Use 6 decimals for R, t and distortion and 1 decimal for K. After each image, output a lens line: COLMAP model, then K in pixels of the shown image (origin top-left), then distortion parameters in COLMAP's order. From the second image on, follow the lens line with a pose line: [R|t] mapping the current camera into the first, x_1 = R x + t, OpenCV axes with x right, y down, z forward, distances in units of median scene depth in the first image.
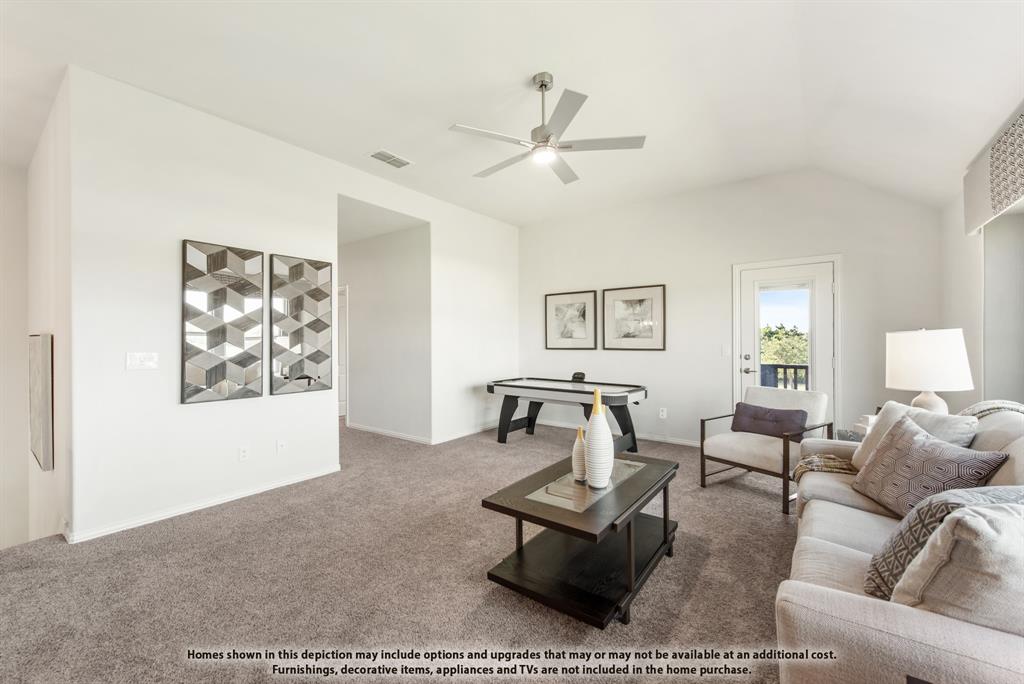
lens RADIAL K [[410.3, 0, 515.5], [0, 410.3, 337.8], [0, 0, 1]] dist [0.001167, -0.000871]
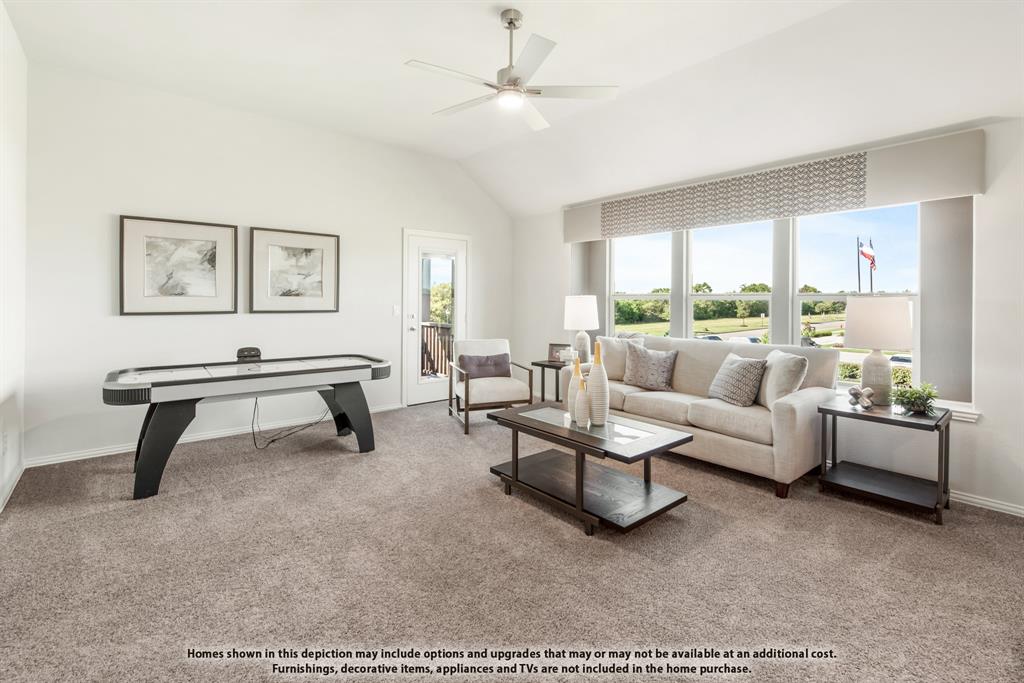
lens RADIAL K [[463.7, 0, 536.6], [0, 463.7, 299.0], [0, 0, 1]] dist [-0.002177, -0.000635]
pose [[0.187601, 0.005475, 0.982230, -0.485528], [-0.012548, 0.999916, -0.003177, 0.001520], [-0.982165, -0.011729, 0.187654, 0.384685]]
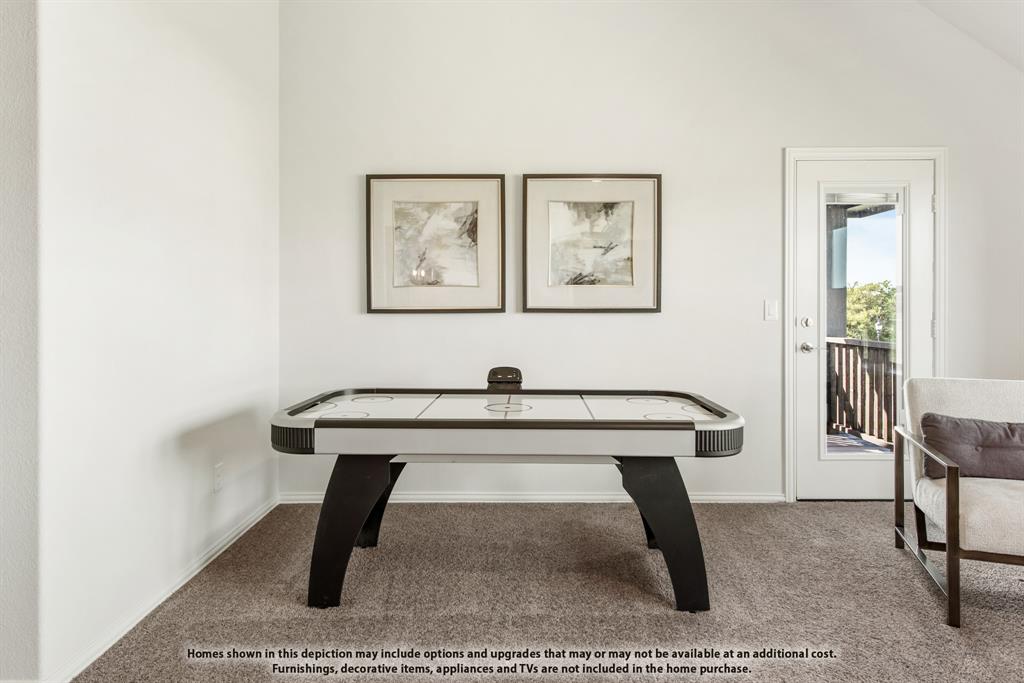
lens RADIAL K [[595.7, 0, 514.9], [0, 595.7, 309.7], [0, 0, 1]] dist [0.015788, -0.001239]
pose [[0.796722, 0.001274, 0.604344, -0.183195], [-0.004719, 0.999980, 0.004113, 0.024835], [-0.604327, -0.006129, 0.796713, 0.514756]]
